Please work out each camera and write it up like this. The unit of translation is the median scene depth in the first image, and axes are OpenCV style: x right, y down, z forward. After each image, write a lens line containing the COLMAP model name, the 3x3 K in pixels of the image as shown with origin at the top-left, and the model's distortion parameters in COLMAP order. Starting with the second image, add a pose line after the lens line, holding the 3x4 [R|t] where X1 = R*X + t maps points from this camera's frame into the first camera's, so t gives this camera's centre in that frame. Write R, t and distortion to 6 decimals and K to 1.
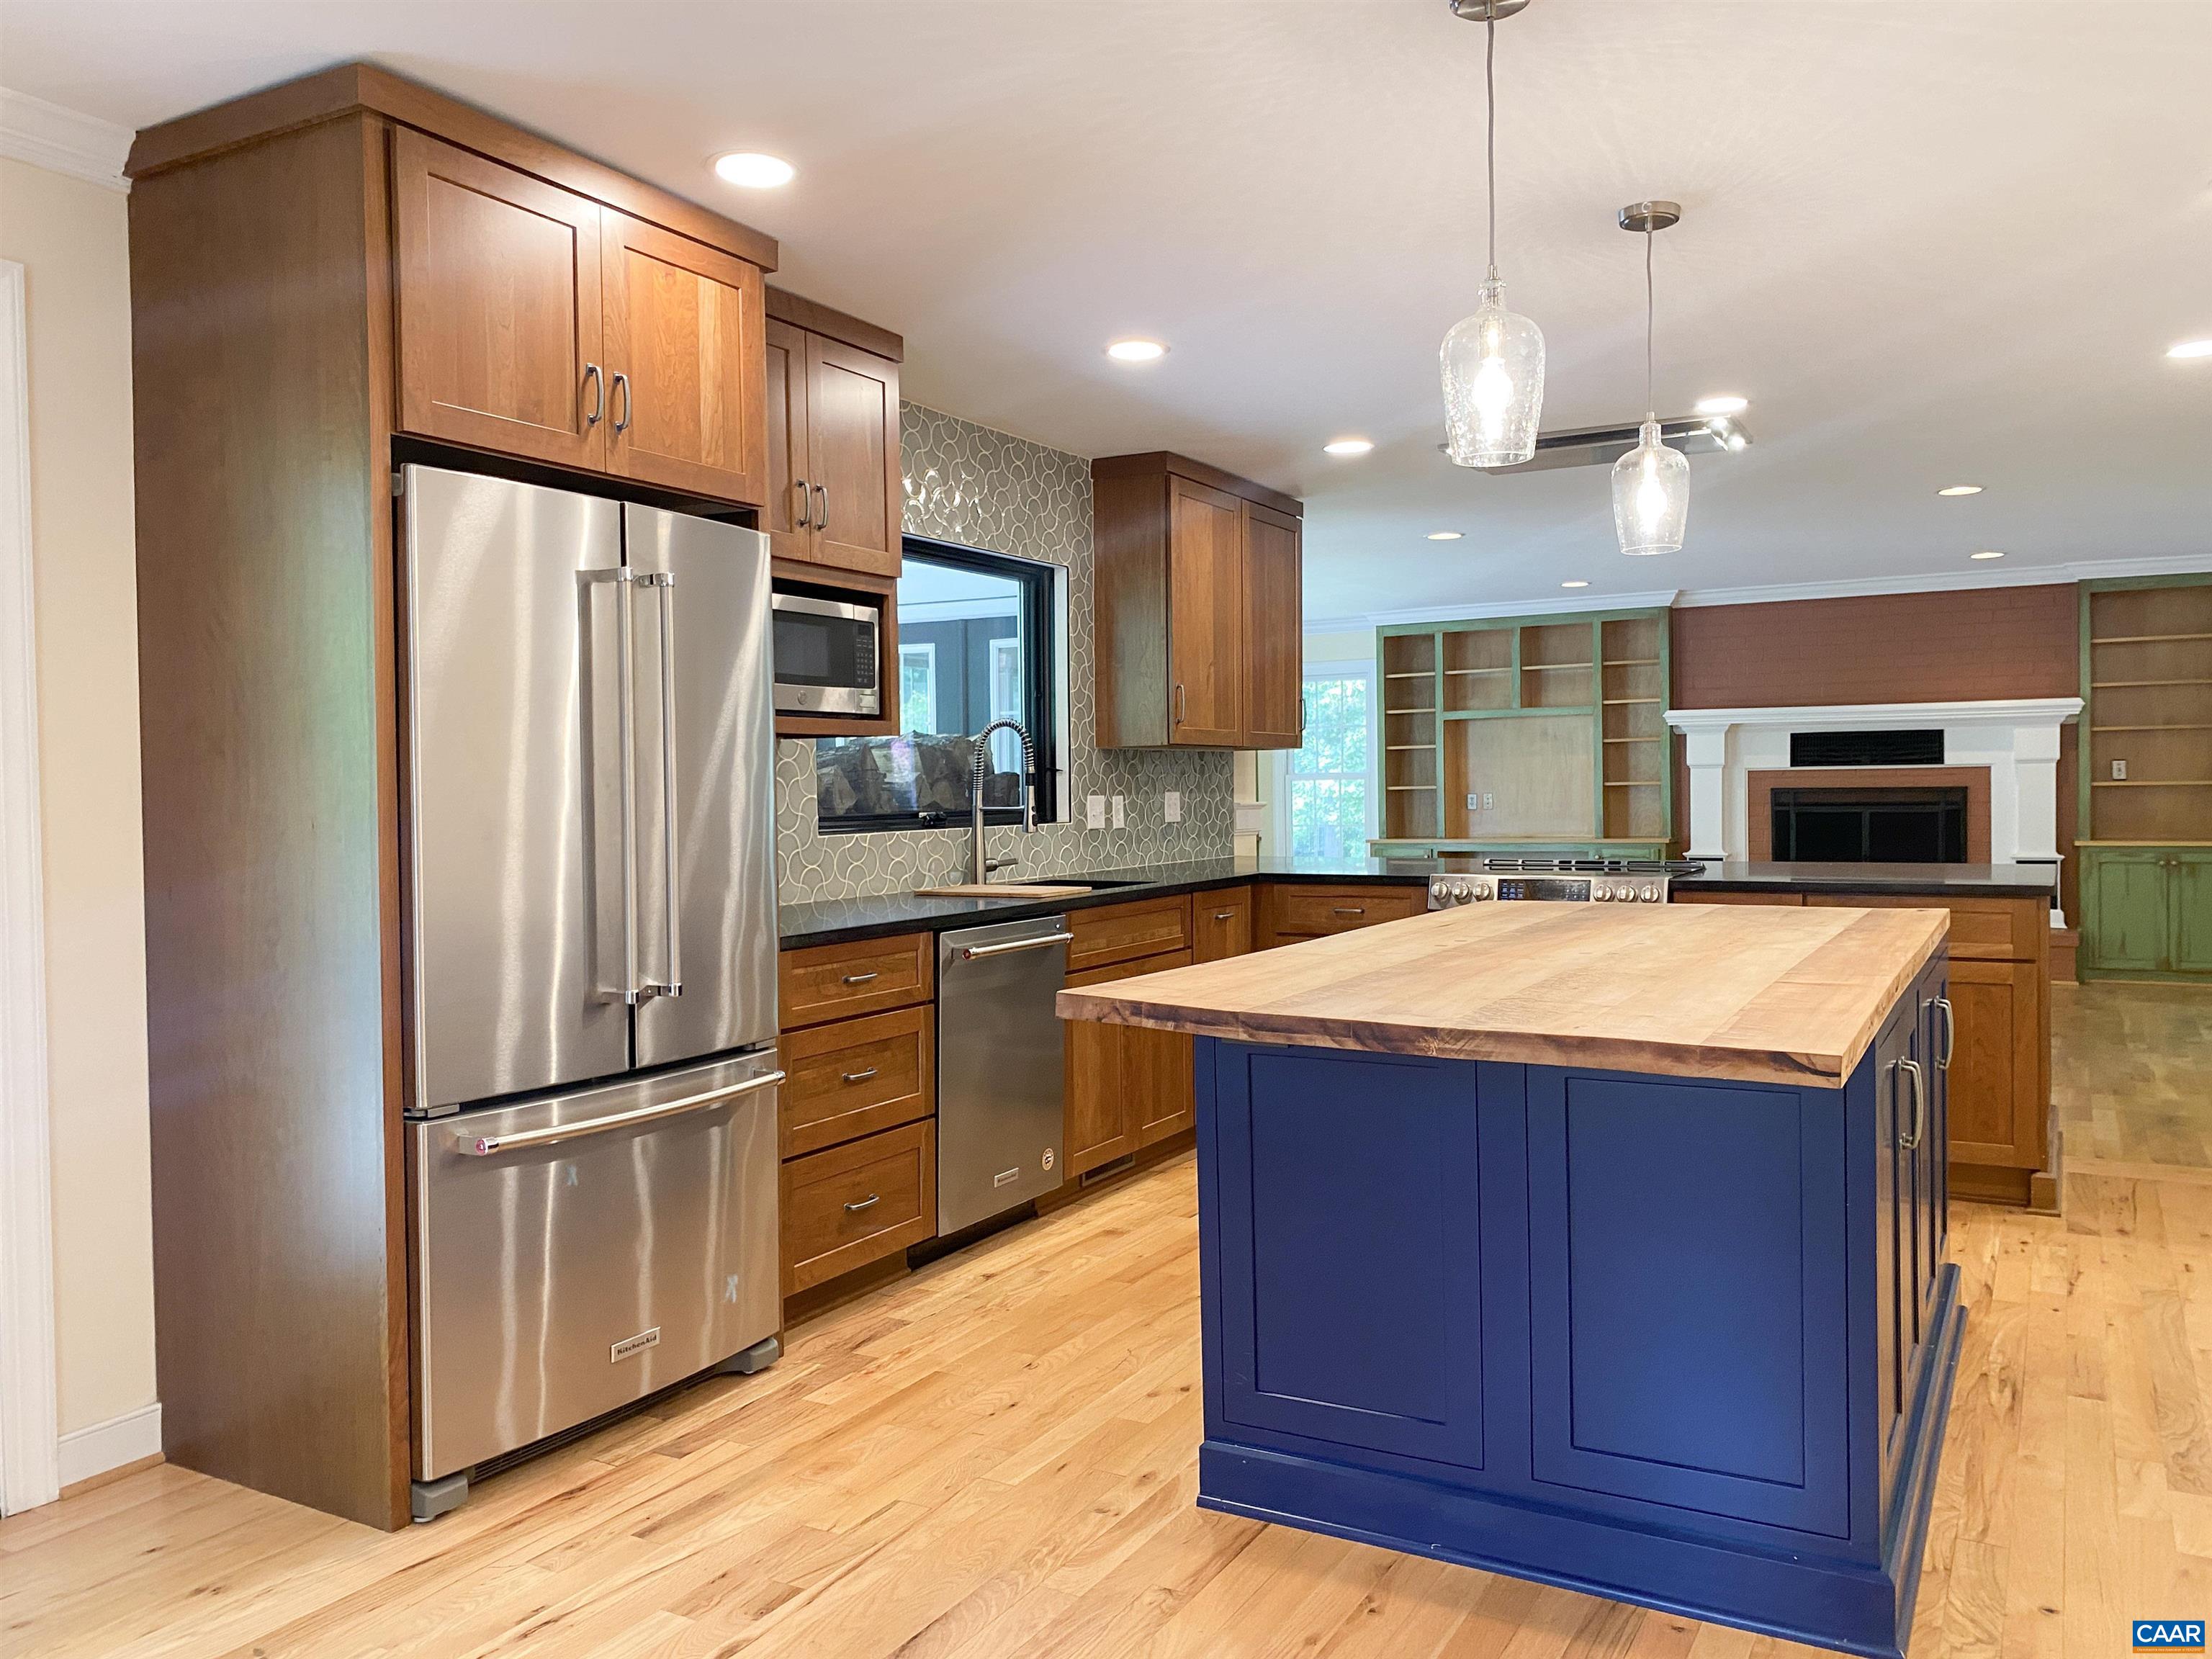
lens RADIAL K [[1677.5, 0, 1106.0], [0, 1677.5, 829.5], [0, 0, 1]] dist [0.084701, -0.148046]
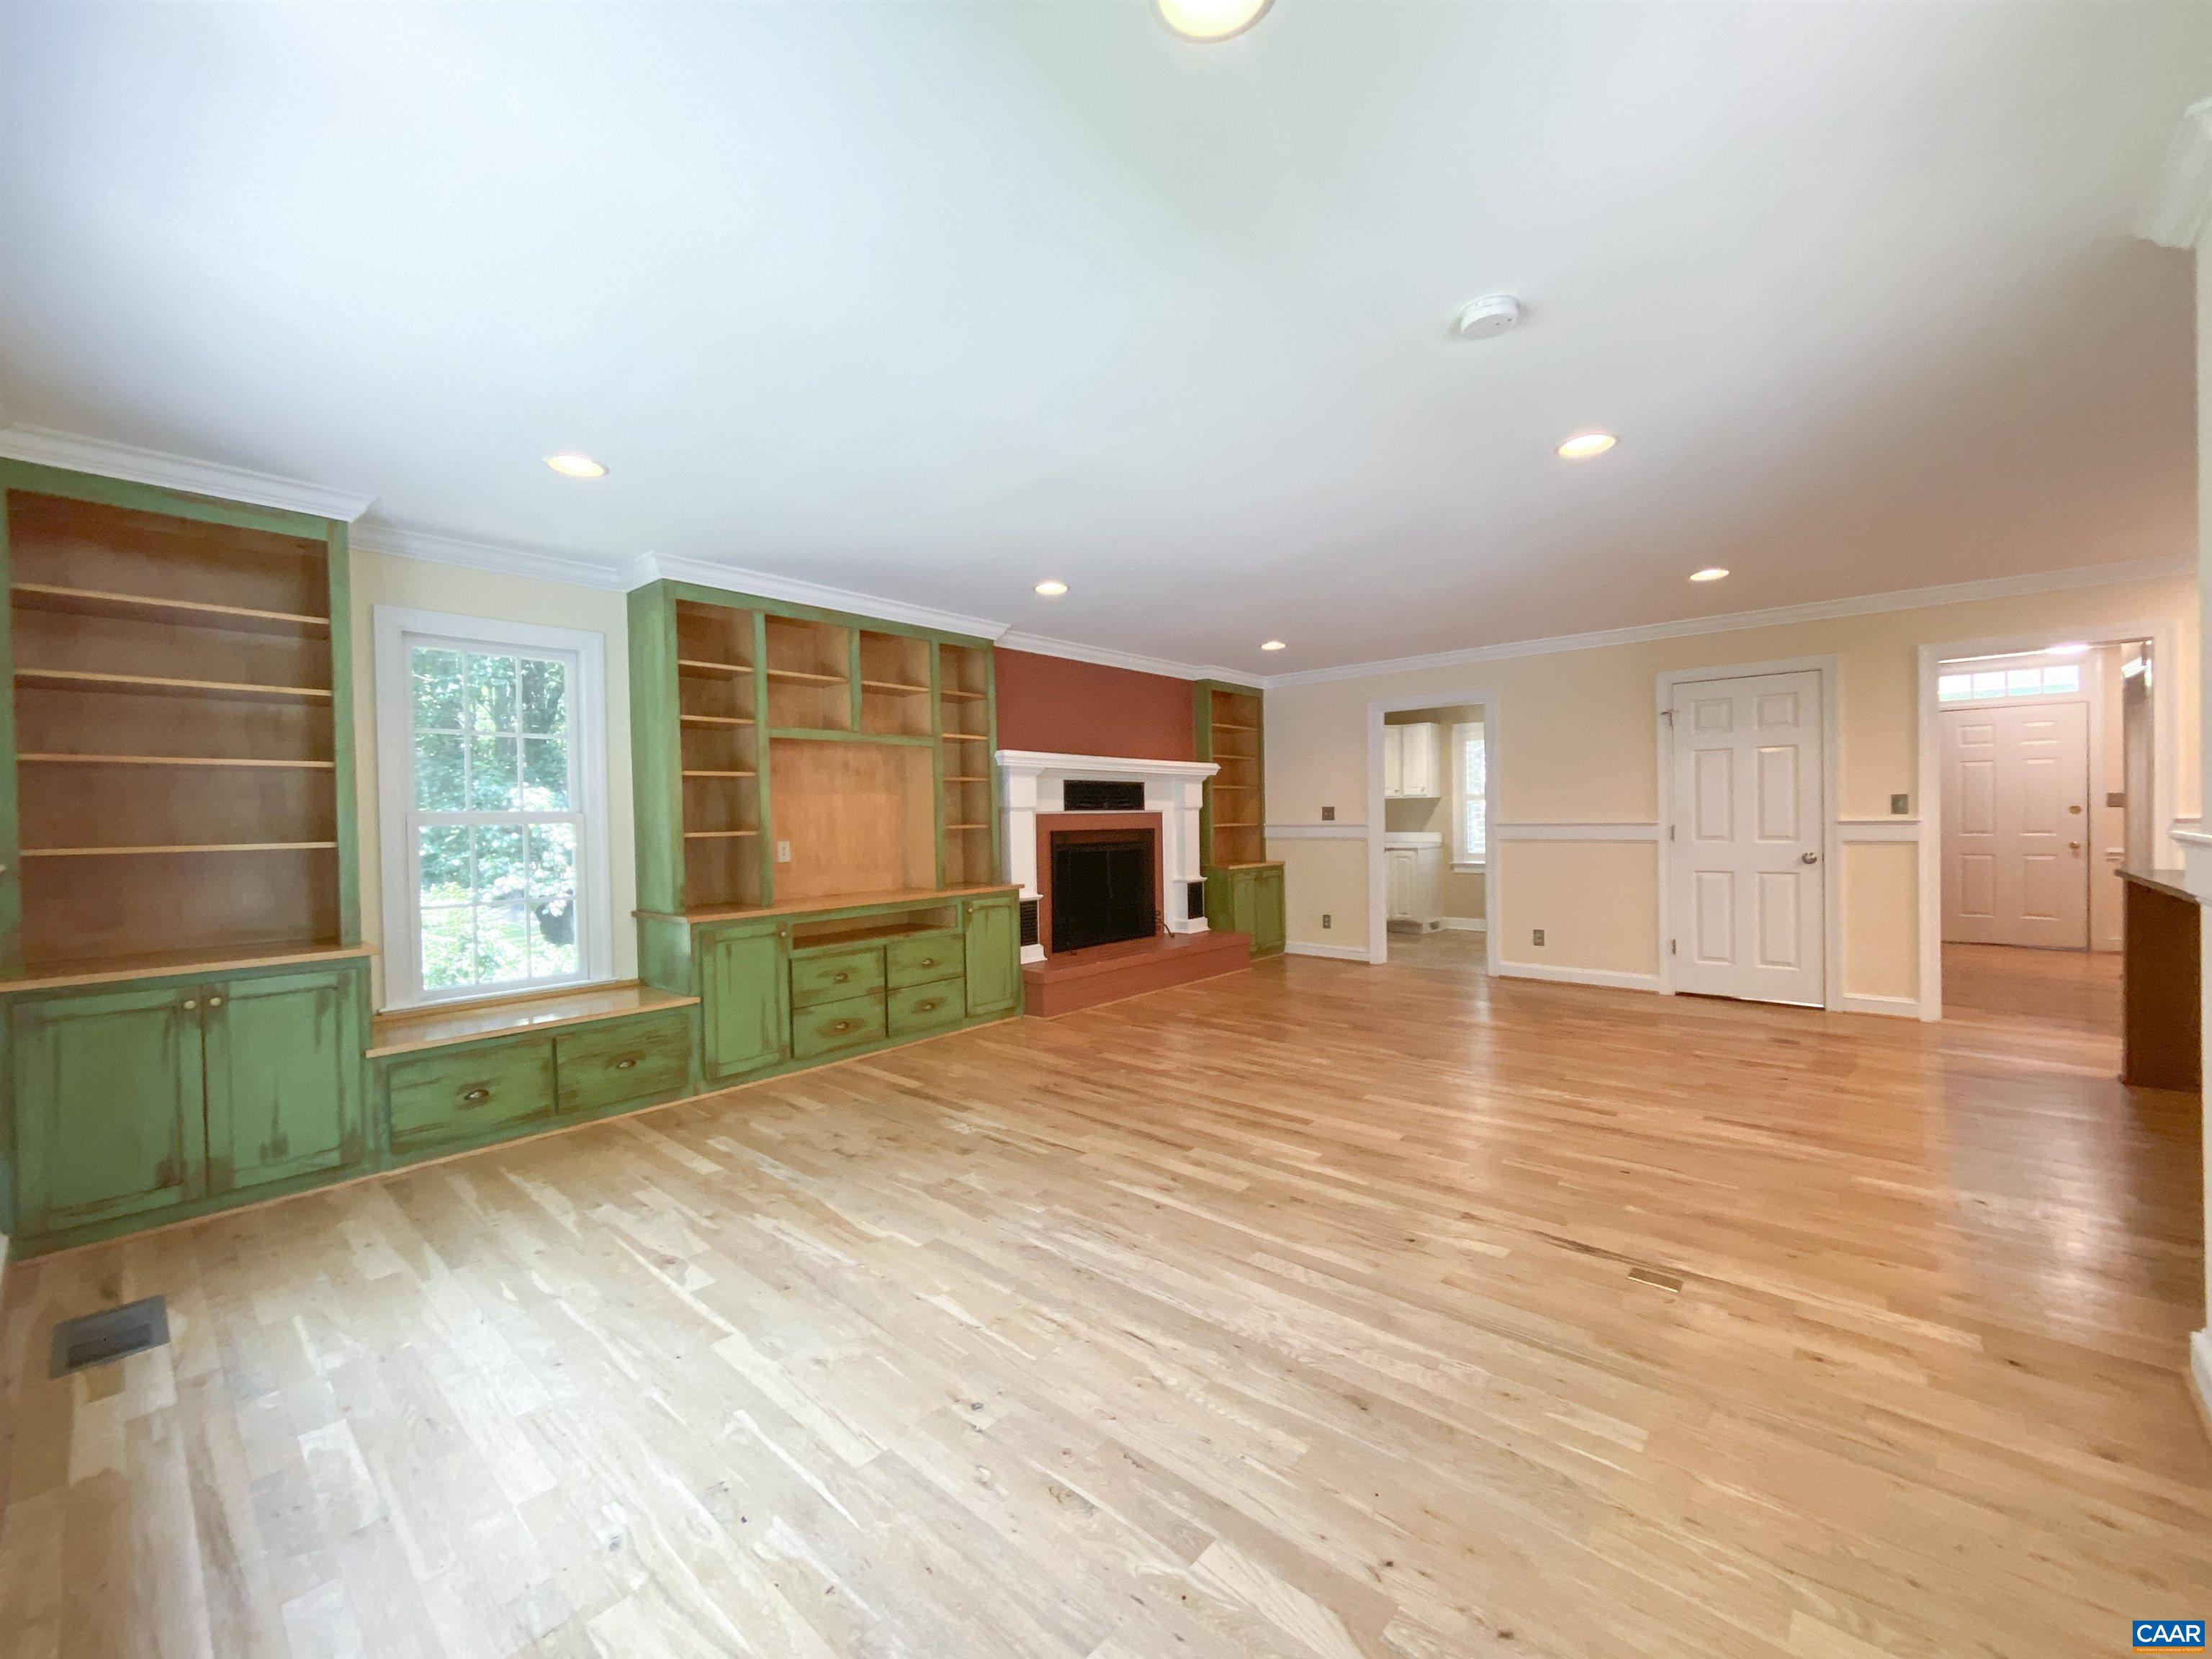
lens RADIAL K [[901.7, 0, 1093.7], [0, 901.7, 831.2], [0, 0, 1]] dist [0.013593, -0.009179]
pose [[0.220803, -0.002728, 0.975315, -0.302466], [0.036902, 0.999303, -0.005559, -0.038534], [-0.974620, 0.037218, 0.220750, 1.654234]]
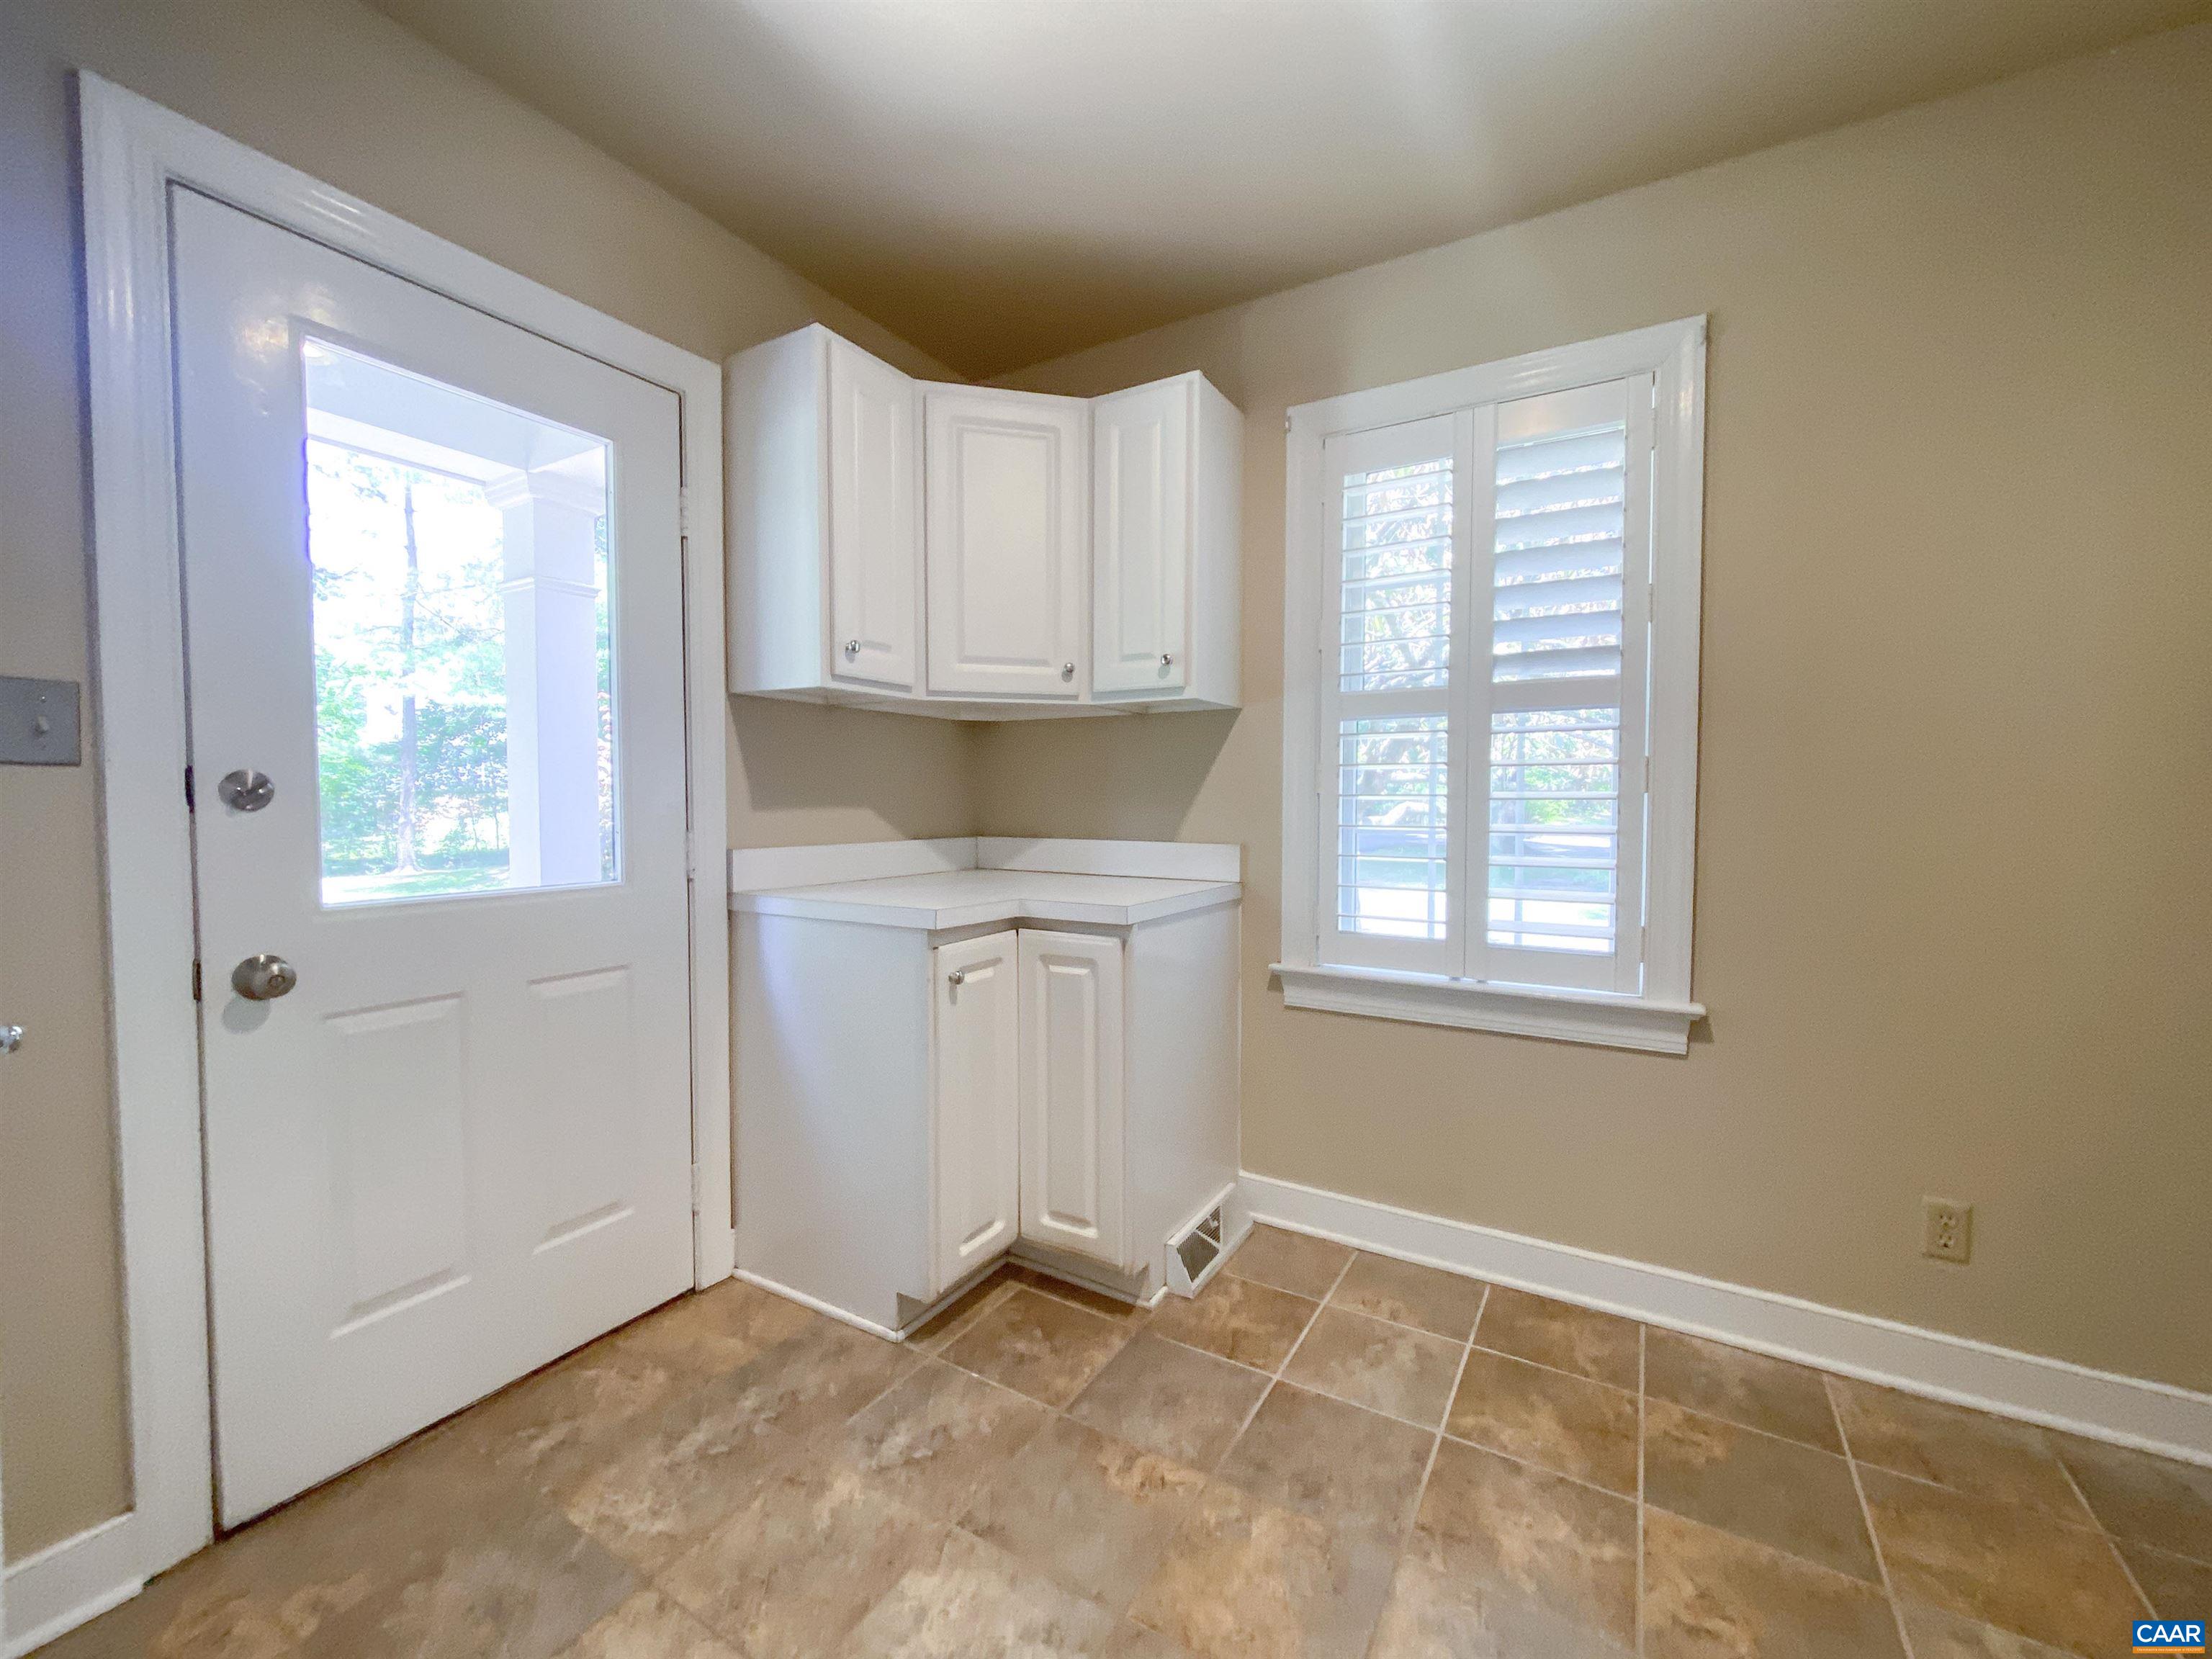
lens RADIAL K [[908.6, 0, 1100.3], [0, 908.6, 832.4], [0, 0, 1]] dist [-0.001386, -0.000272]
pose [[0.024552, -0.023666, 0.999418, 1.064253], [0.022146, 0.999487, 0.023123, -0.039163], [-0.999453, 0.021565, 0.025064, 1.447721]]
